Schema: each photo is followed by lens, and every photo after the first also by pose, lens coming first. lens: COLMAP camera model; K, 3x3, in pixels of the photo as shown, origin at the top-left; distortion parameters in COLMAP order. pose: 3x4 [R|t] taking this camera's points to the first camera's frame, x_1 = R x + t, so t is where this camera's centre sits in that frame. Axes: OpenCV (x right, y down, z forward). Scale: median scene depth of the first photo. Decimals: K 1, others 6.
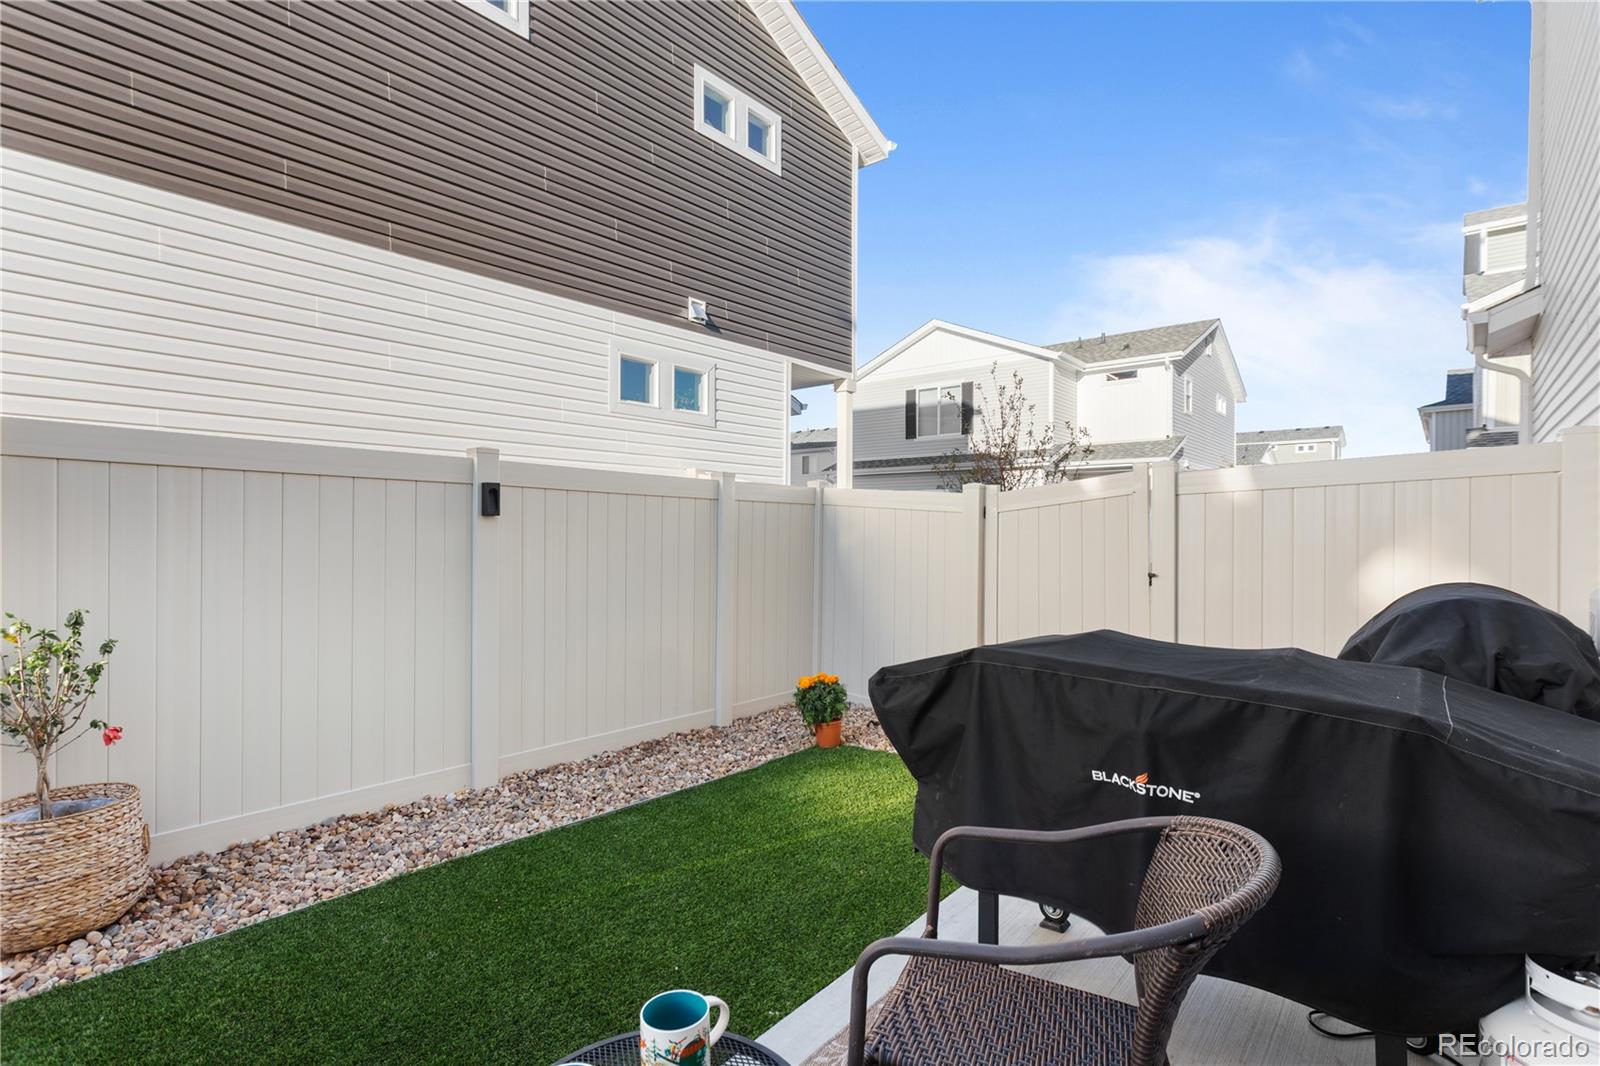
lens RADIAL K [[761.5, 0, 800.0], [0, 761.5, 533.0], [0, 0, 1]] dist [0.001715, 0.001533]
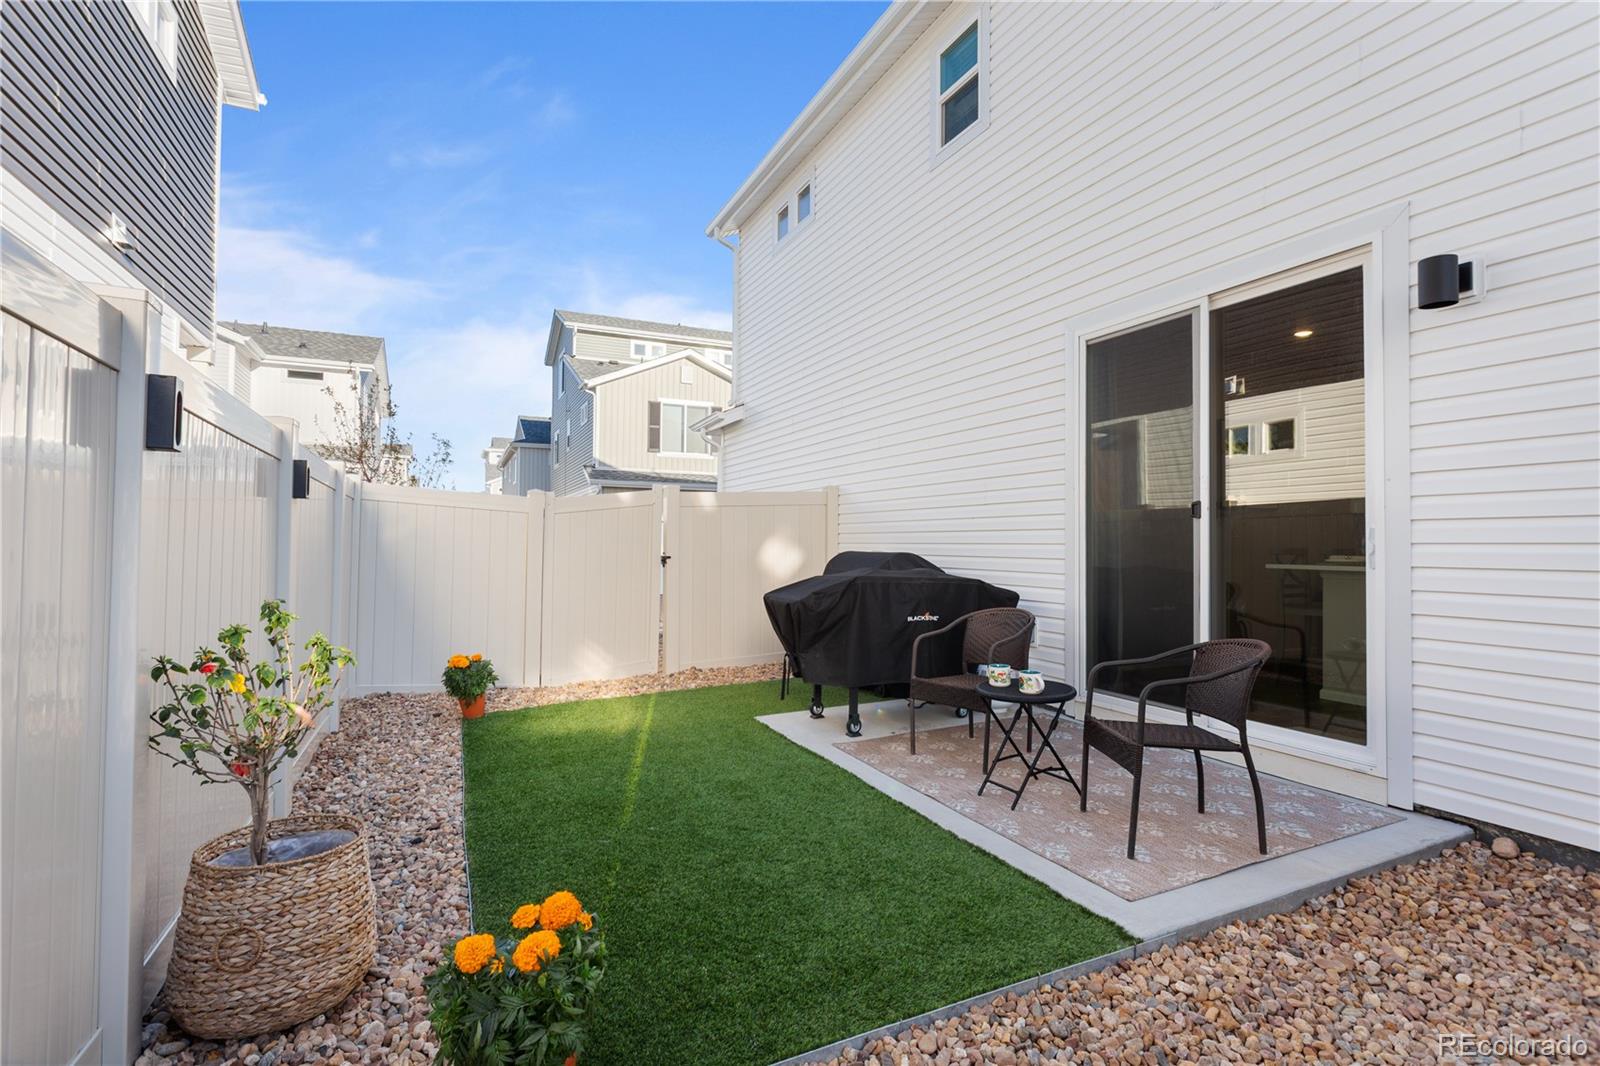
lens RADIAL K [[781.4, 0, 800.0], [0, 781.4, 533.0], [0, 0, 1]] dist [-0.021424, 0.014546]
pose [[0.406572, 0.011175, 0.913550, -0.449743], [-0.000006, 0.999925, -0.012229, 0.012424], [-0.913619, 0.004967, 0.406542, 0.054698]]
